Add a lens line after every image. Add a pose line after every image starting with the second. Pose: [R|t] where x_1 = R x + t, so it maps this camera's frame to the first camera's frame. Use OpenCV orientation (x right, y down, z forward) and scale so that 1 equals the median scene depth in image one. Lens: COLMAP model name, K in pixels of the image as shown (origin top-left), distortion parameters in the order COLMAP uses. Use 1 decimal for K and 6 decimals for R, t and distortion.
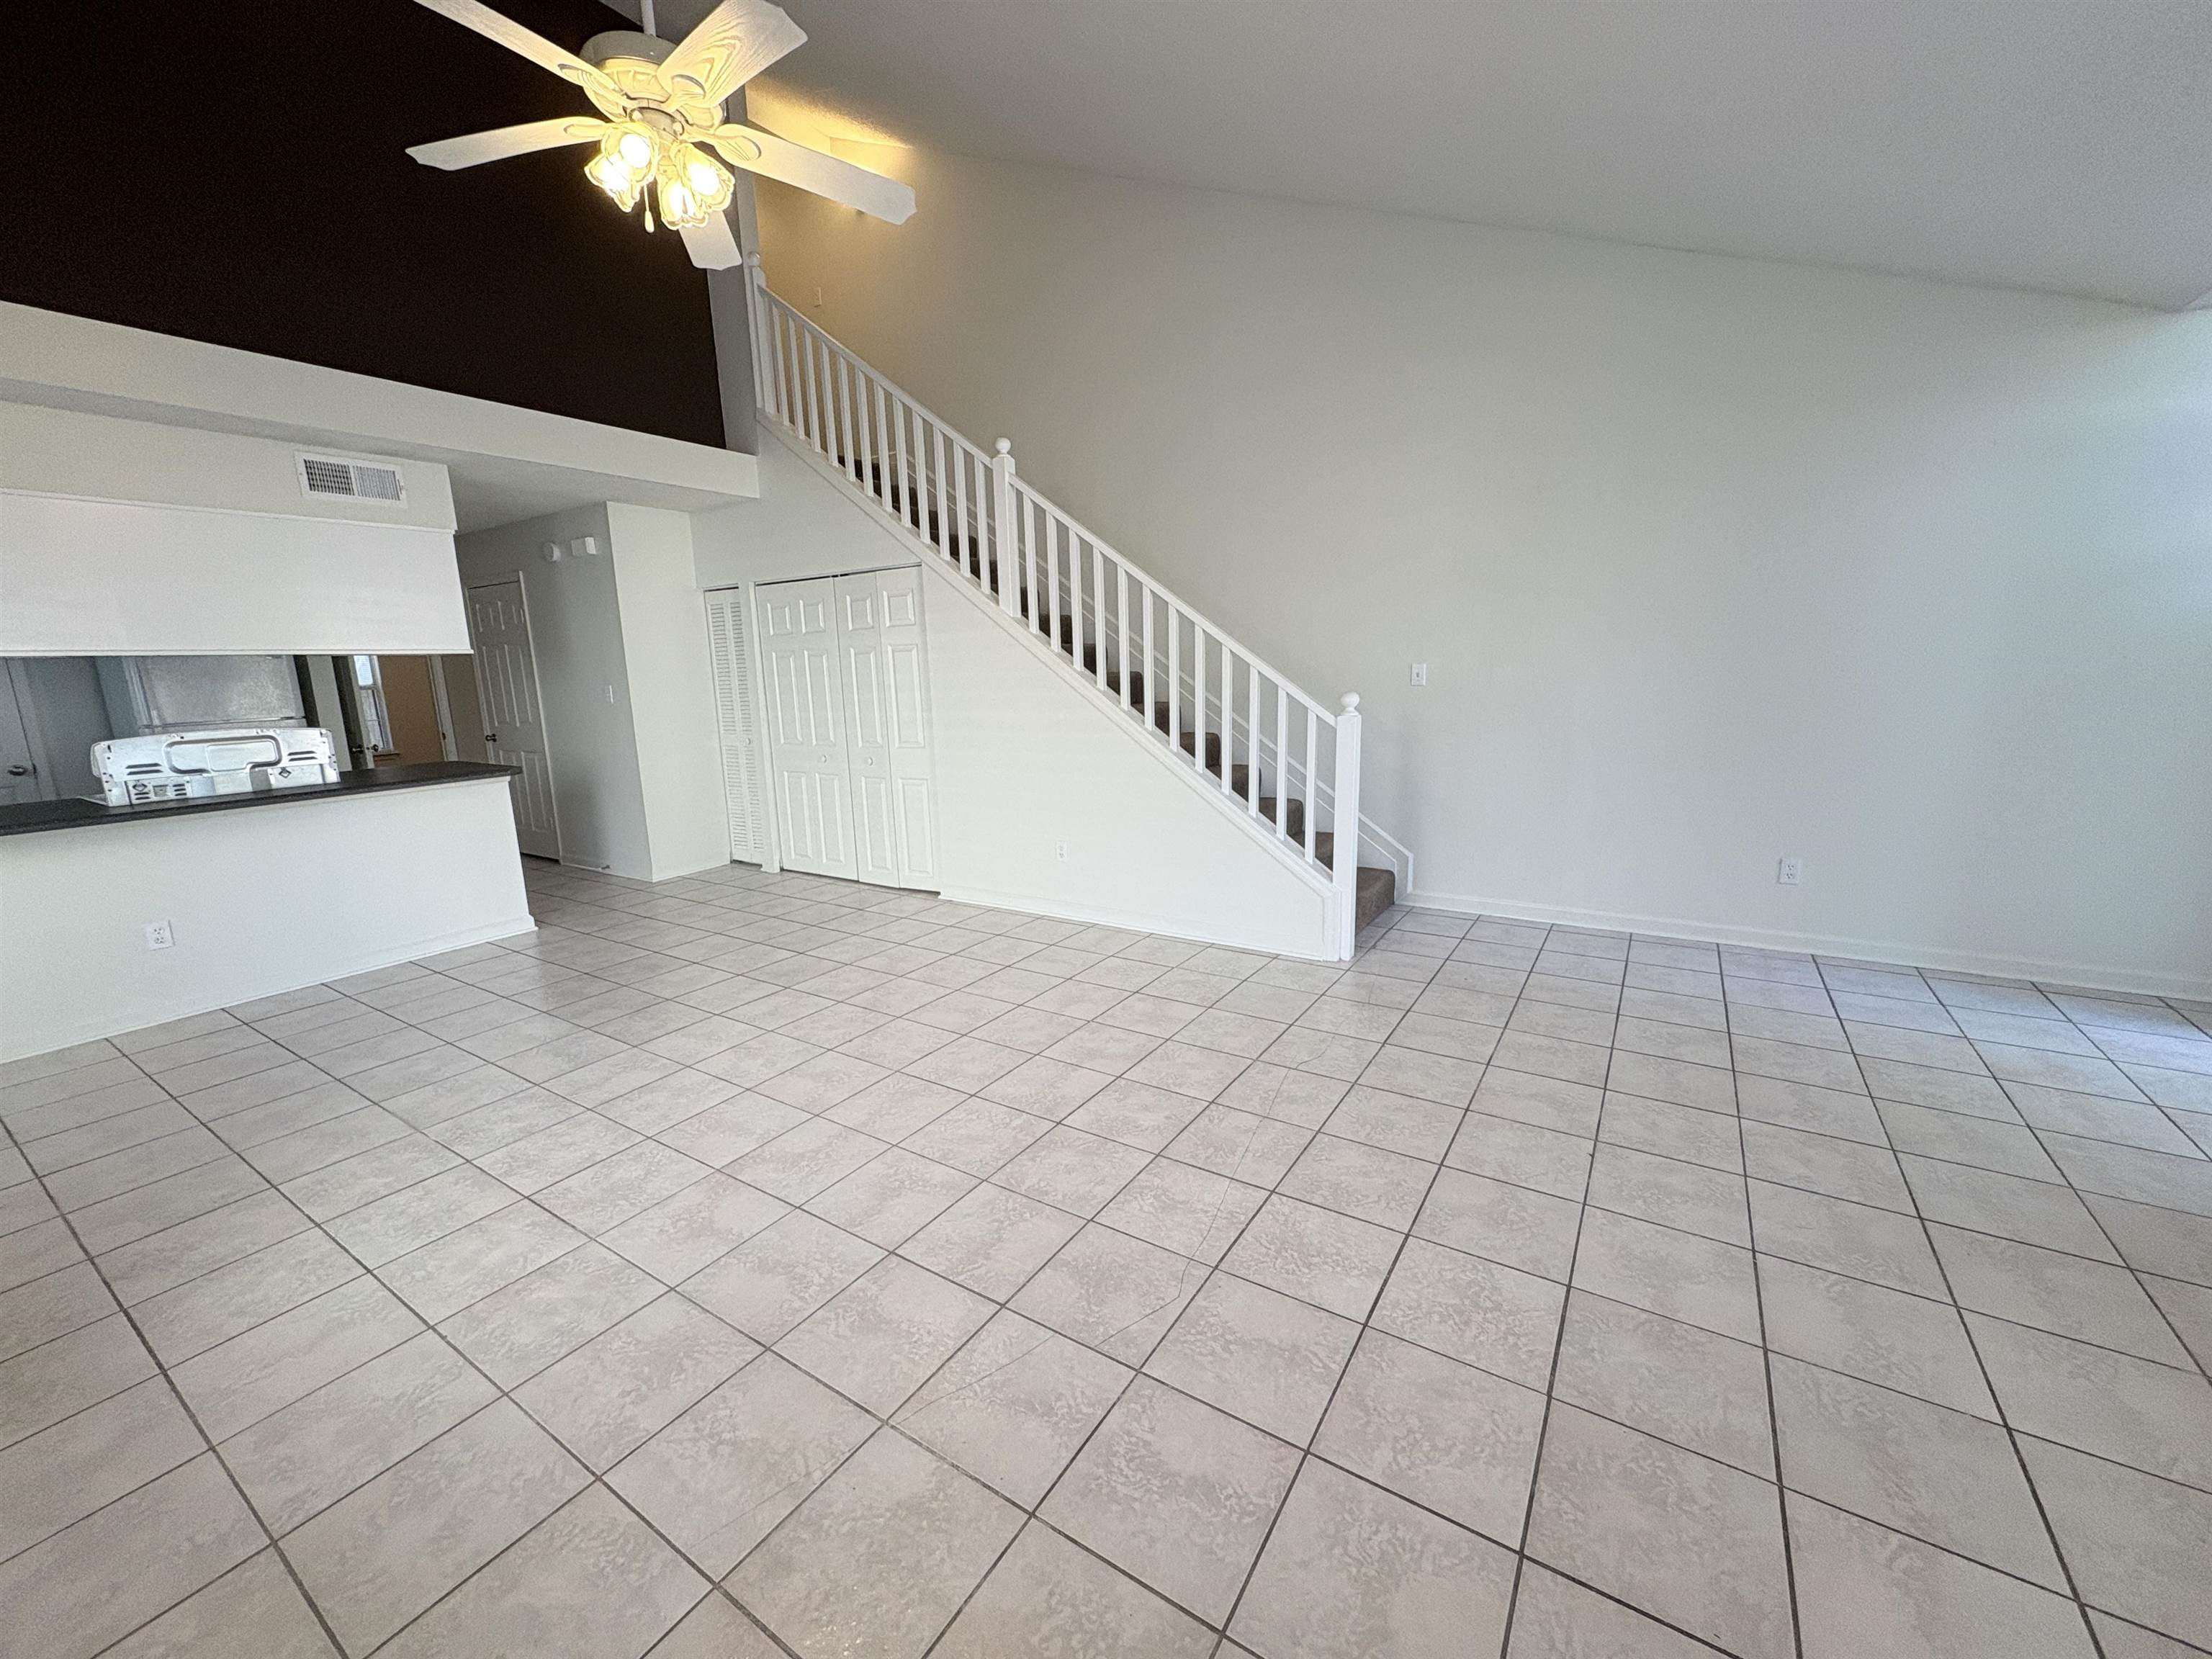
lens RADIAL K [[882.6, 0, 1106.0], [0, 882.6, 829.5], [0, 0, 1]] dist [0.002200, 0.000021]
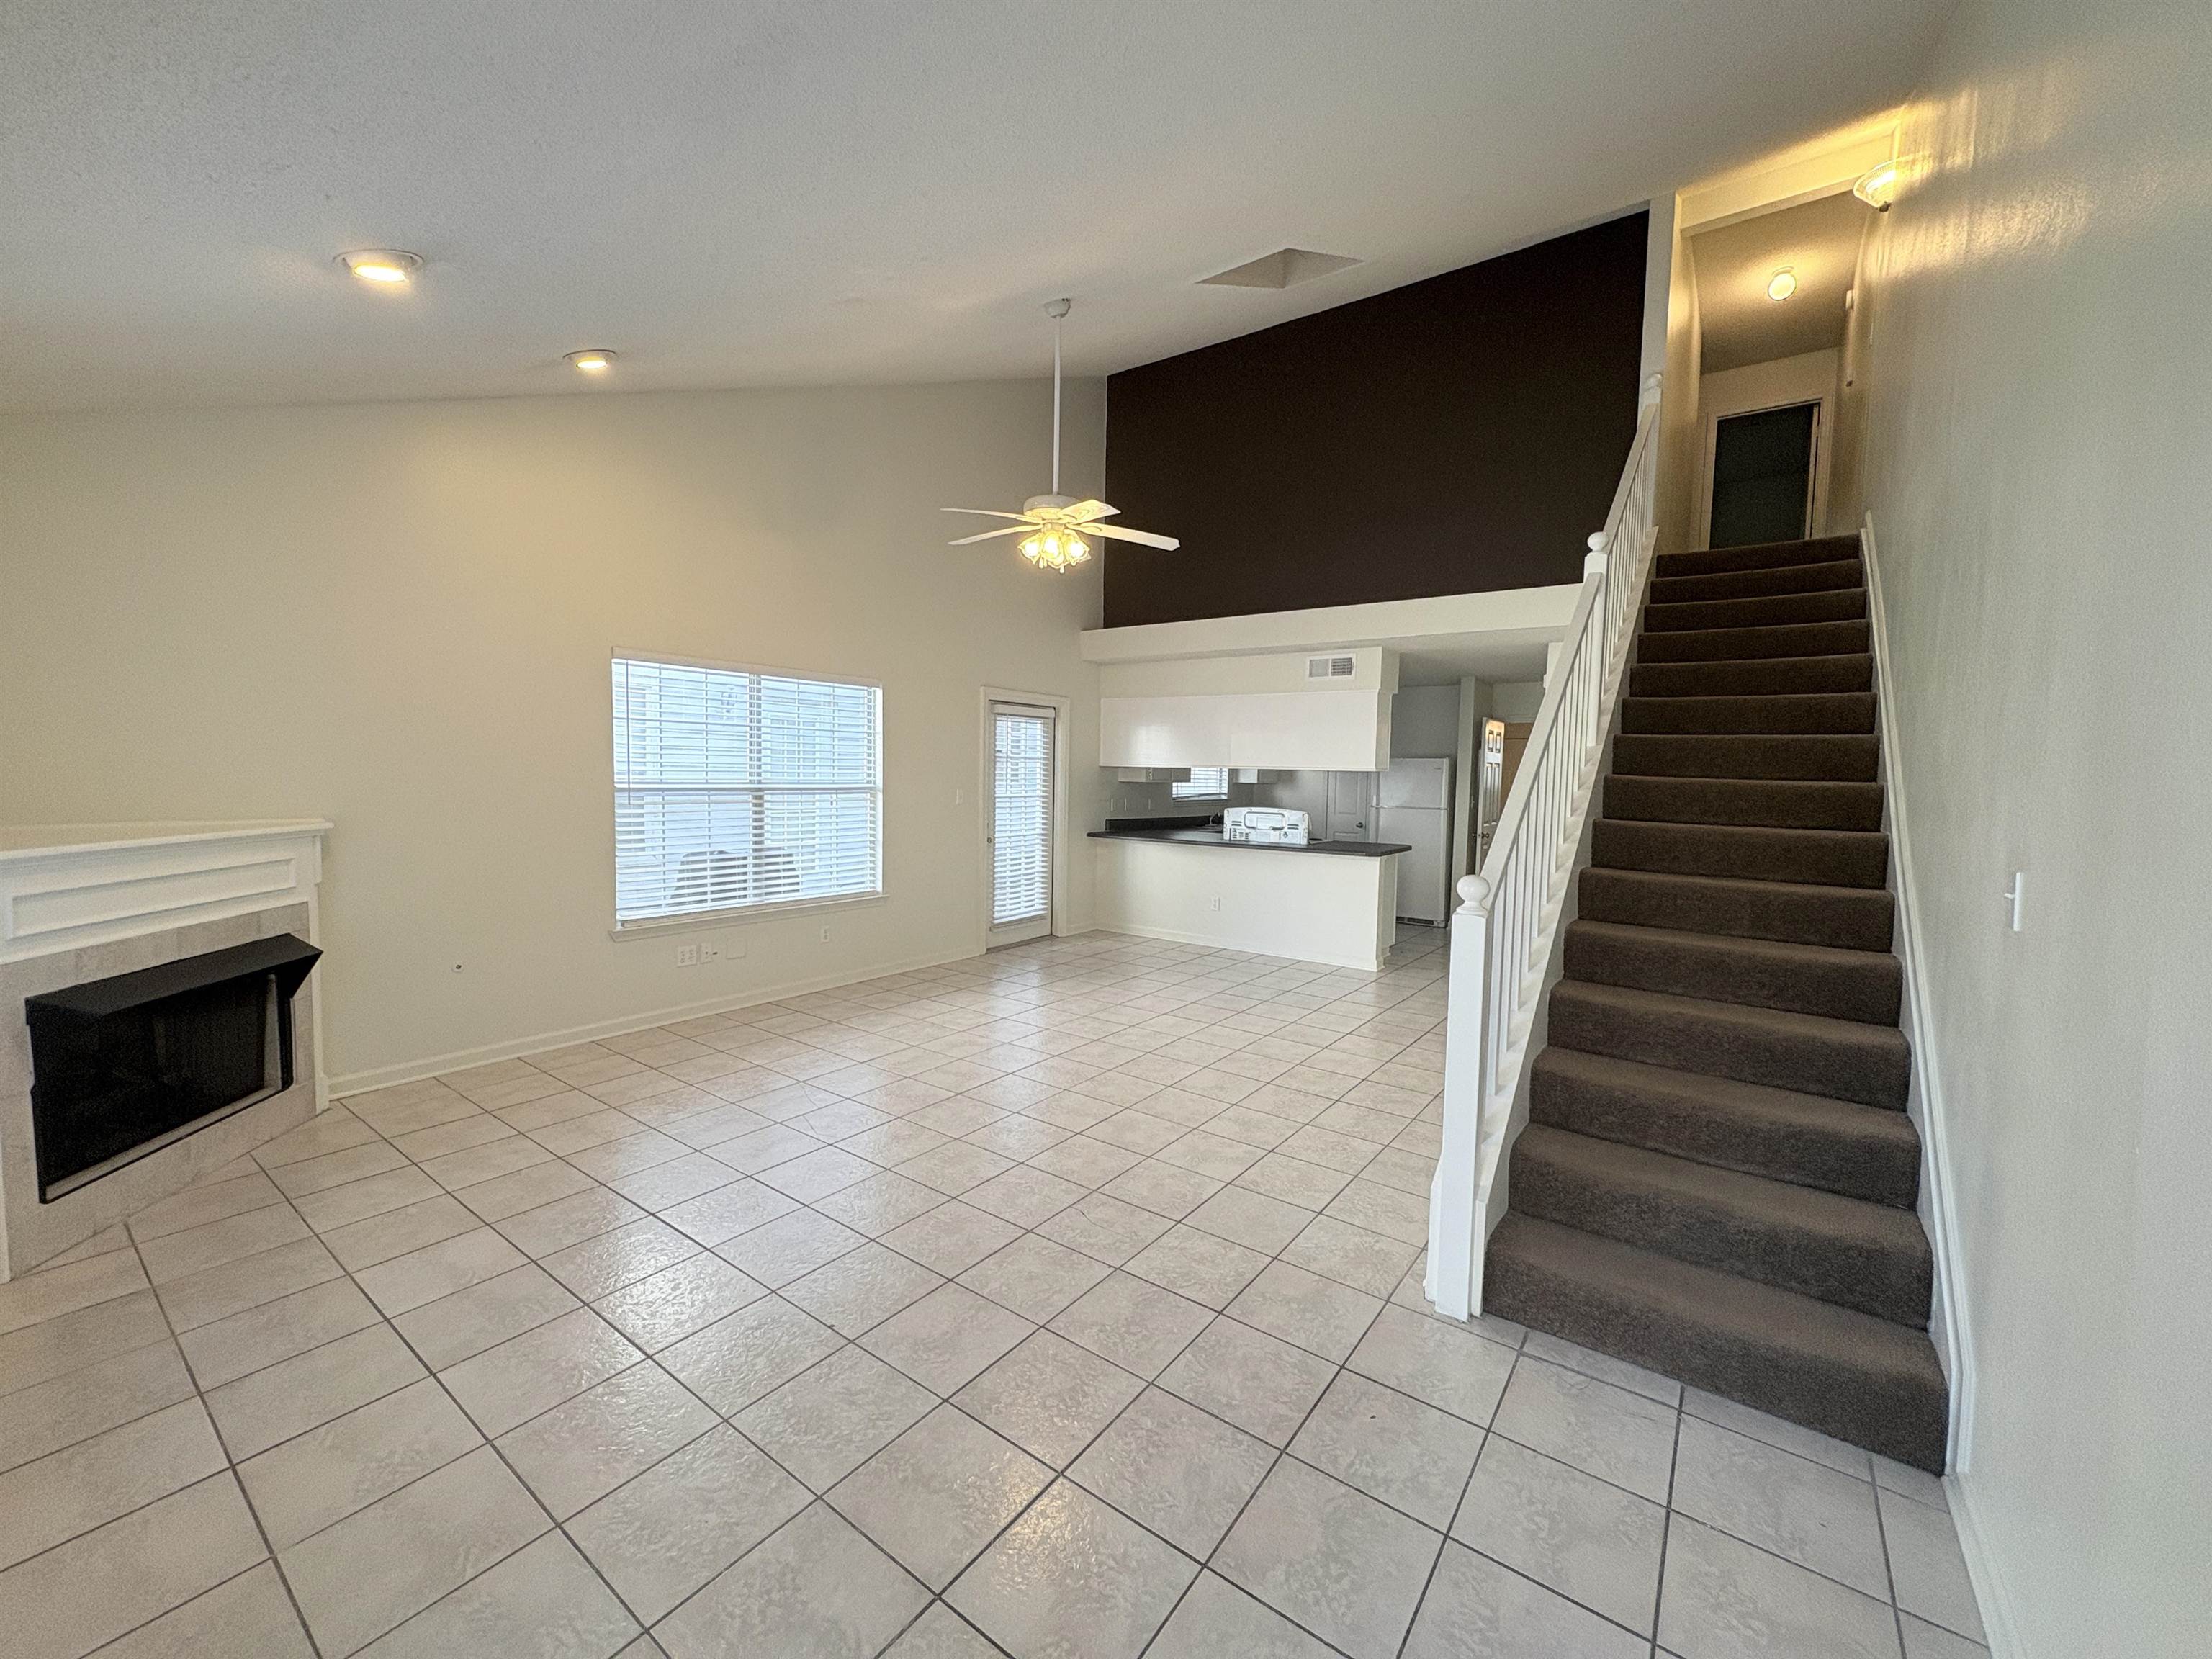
lens RADIAL K [[880.9, 0, 1106.0], [0, 880.9, 829.5], [0, 0, 1]] dist [0.003785, -0.000018]
pose [[-0.065317, 0.096104, -0.993226, 1.095002], [-0.203009, 0.973256, 0.107522, -0.246681], [0.976996, 0.208657, -0.044060, 0.931683]]
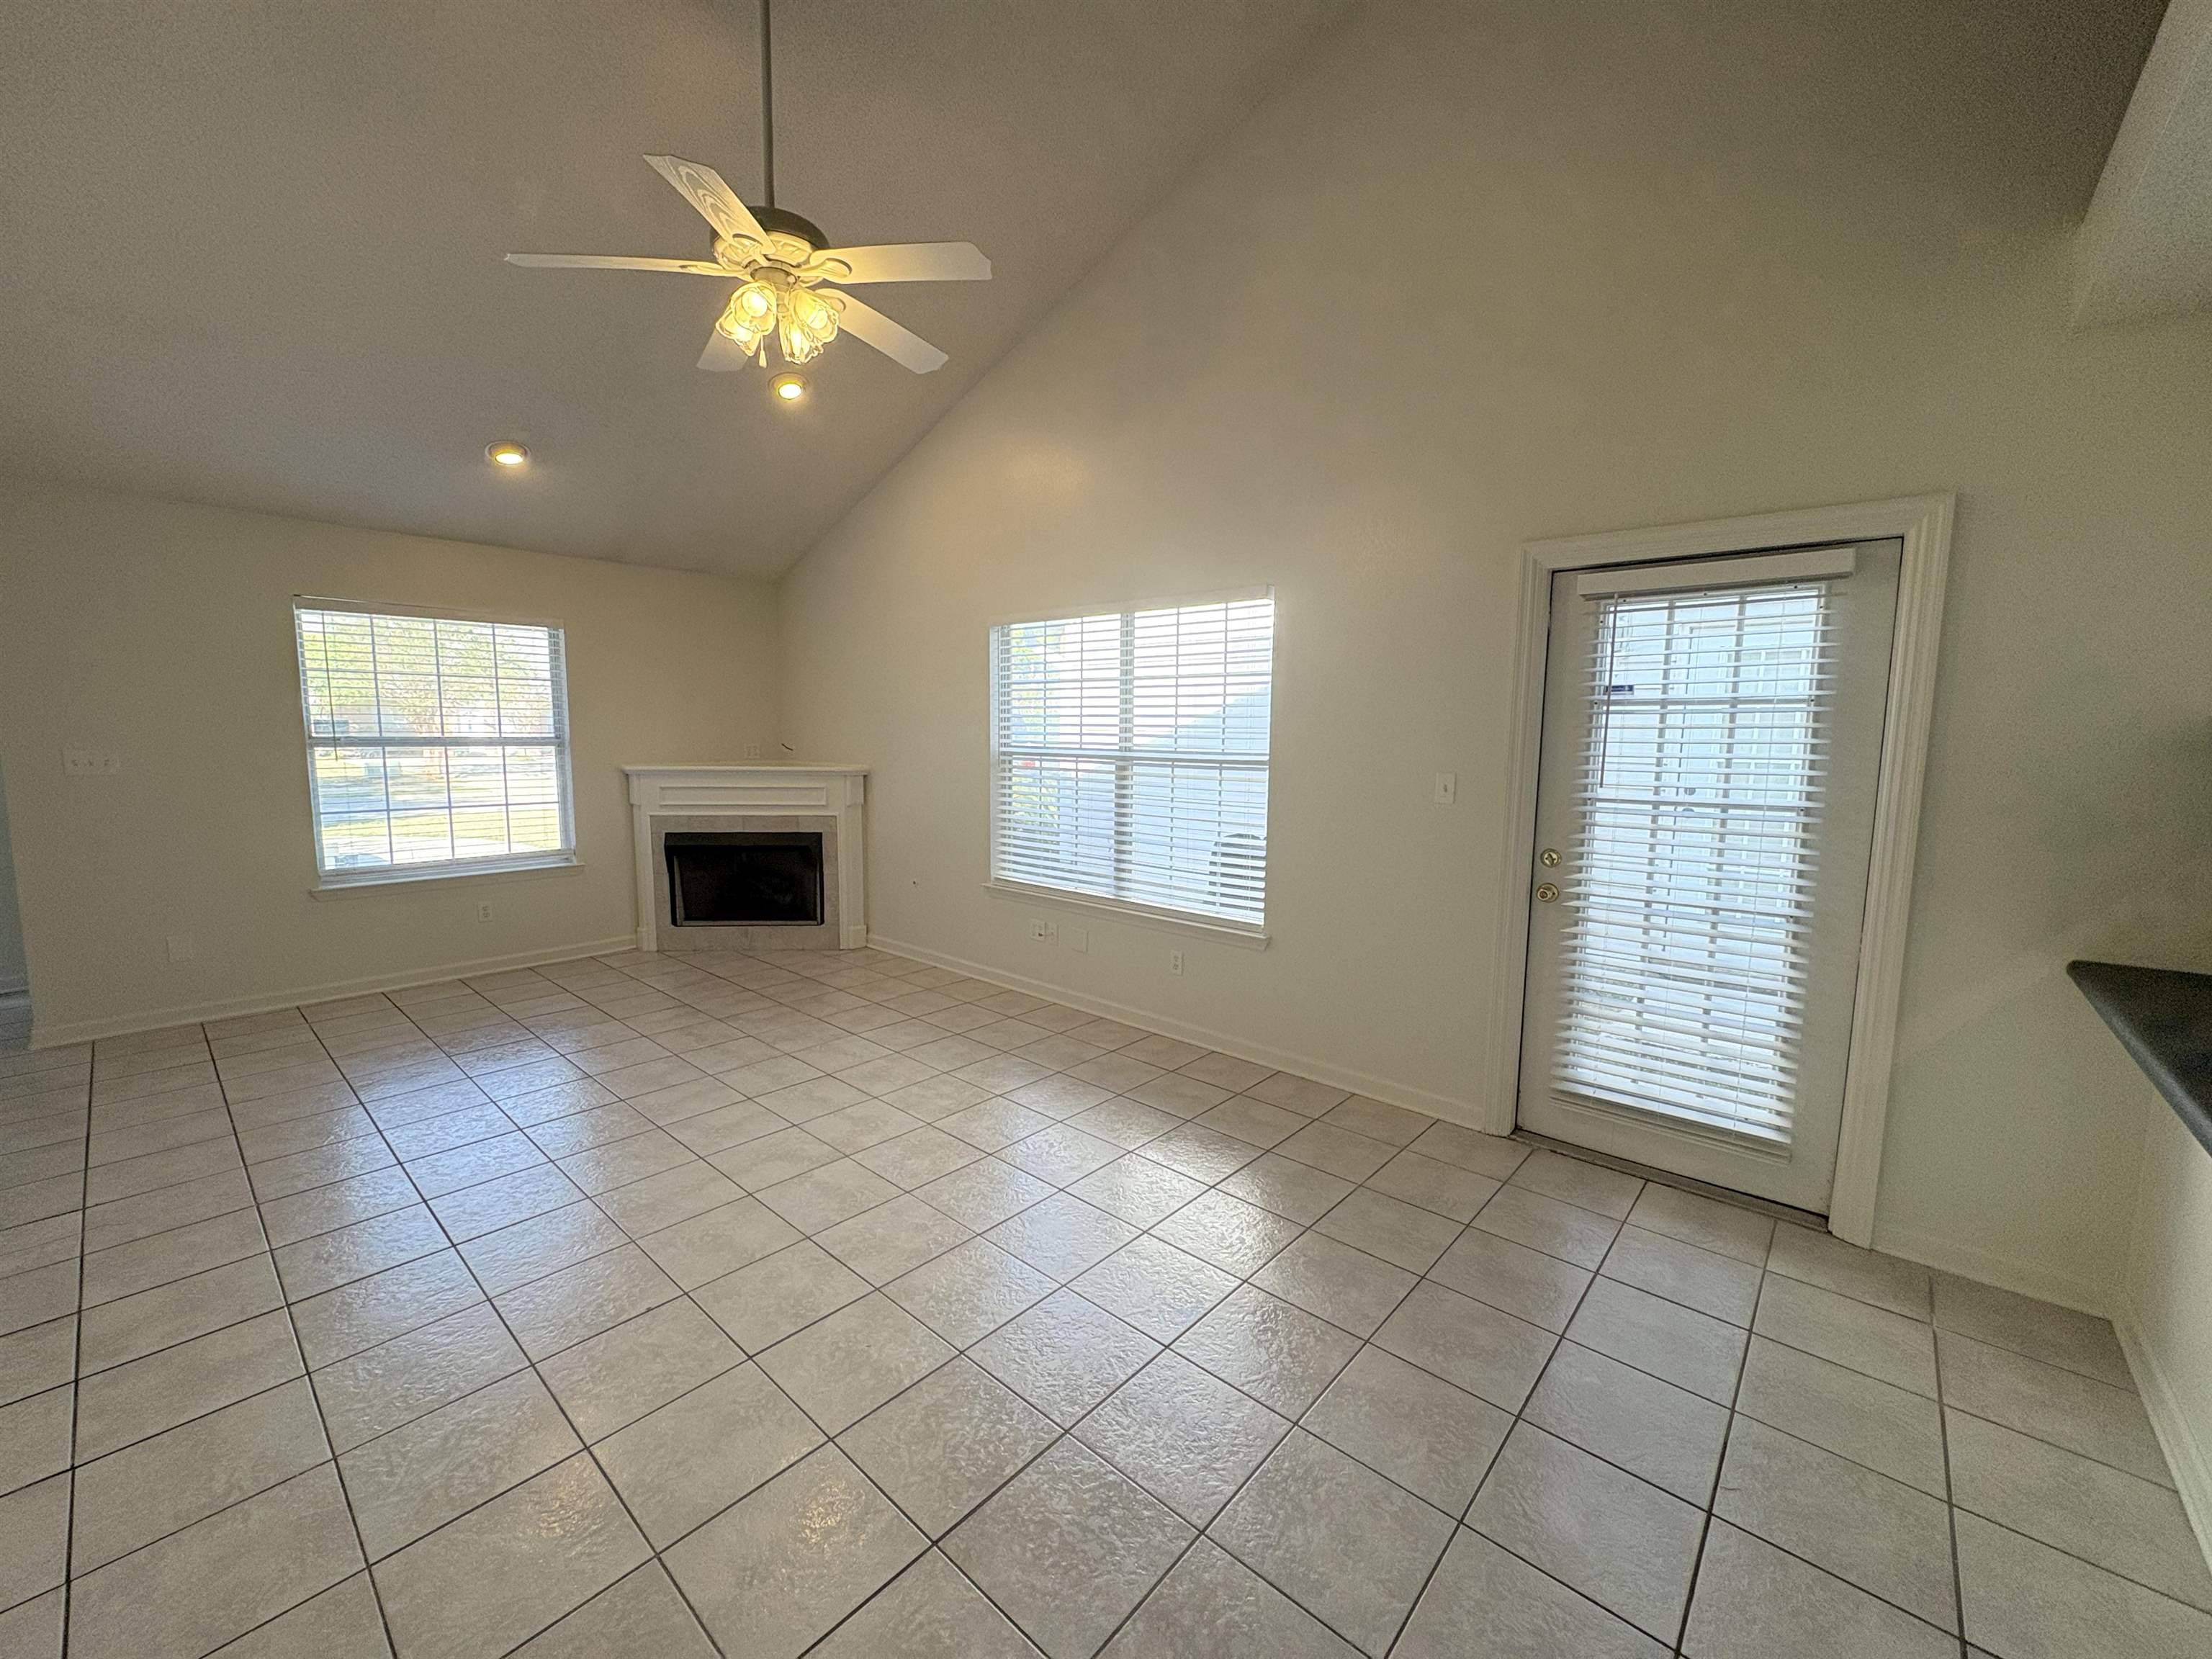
lens RADIAL K [[880.9, 0, 1106.0], [0, 880.9, 829.5], [0, 0, 1]] dist [0.003785, -0.000018]
pose [[-0.988252, 0.000688, 0.152830, -0.759973], [0.045422, 0.956125, 0.289416, -0.295959], [-0.145926, 0.292958, -0.944924, 1.527911]]
